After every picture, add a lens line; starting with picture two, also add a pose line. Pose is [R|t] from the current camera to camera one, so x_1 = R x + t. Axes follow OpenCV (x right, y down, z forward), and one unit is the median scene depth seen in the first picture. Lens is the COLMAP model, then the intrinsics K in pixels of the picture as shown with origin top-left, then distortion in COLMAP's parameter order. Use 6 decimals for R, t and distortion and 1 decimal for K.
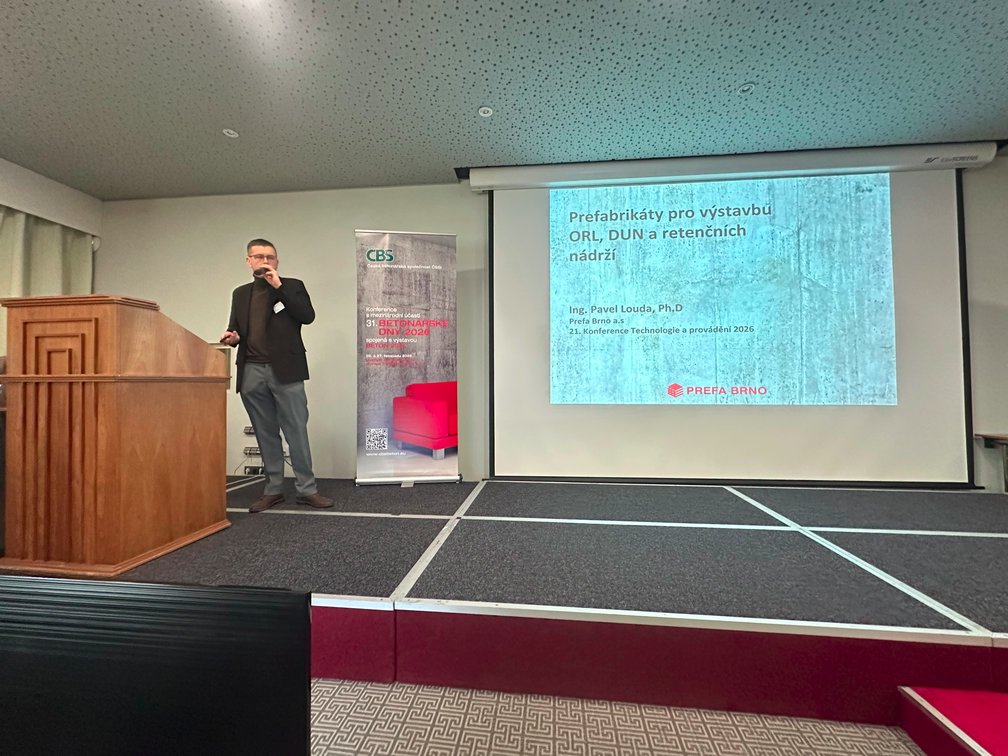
lens RADIAL K [[399.5, 0, 501.2], [0, 399.5, 377.0], [0, 0, 1]] dist [-0.000895, 0.000053]
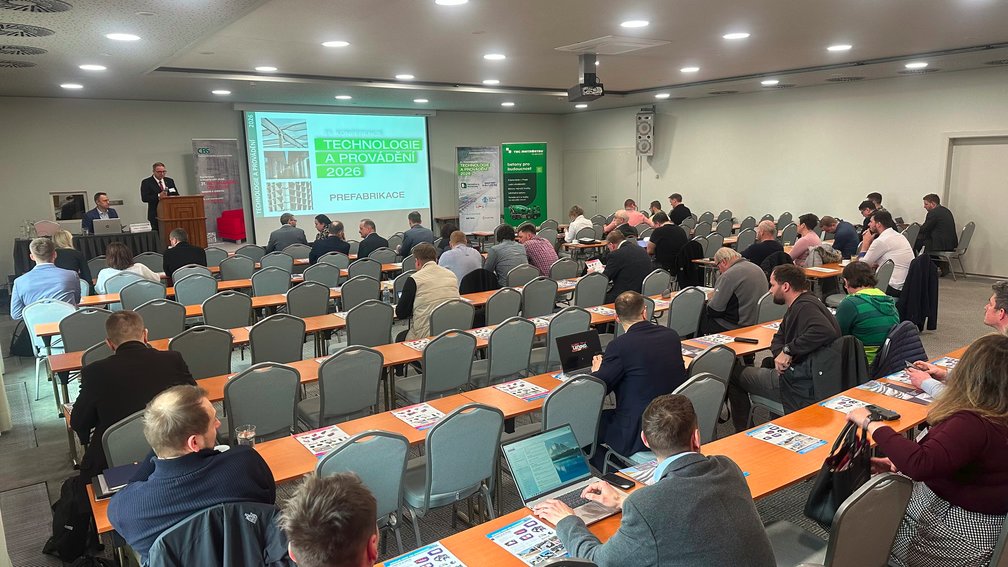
lens RADIAL K [[710.7, 0, 504.0], [0, 710.7, 283.5], [0, 0, 1]] dist [0.000540, 0.000001]
pose [[0.738203, -0.124283, 0.663031, -1.715932], [0.000023, 0.982886, 0.184212, -0.308858], [-0.674579, -0.135970, 0.725572, -2.896834]]
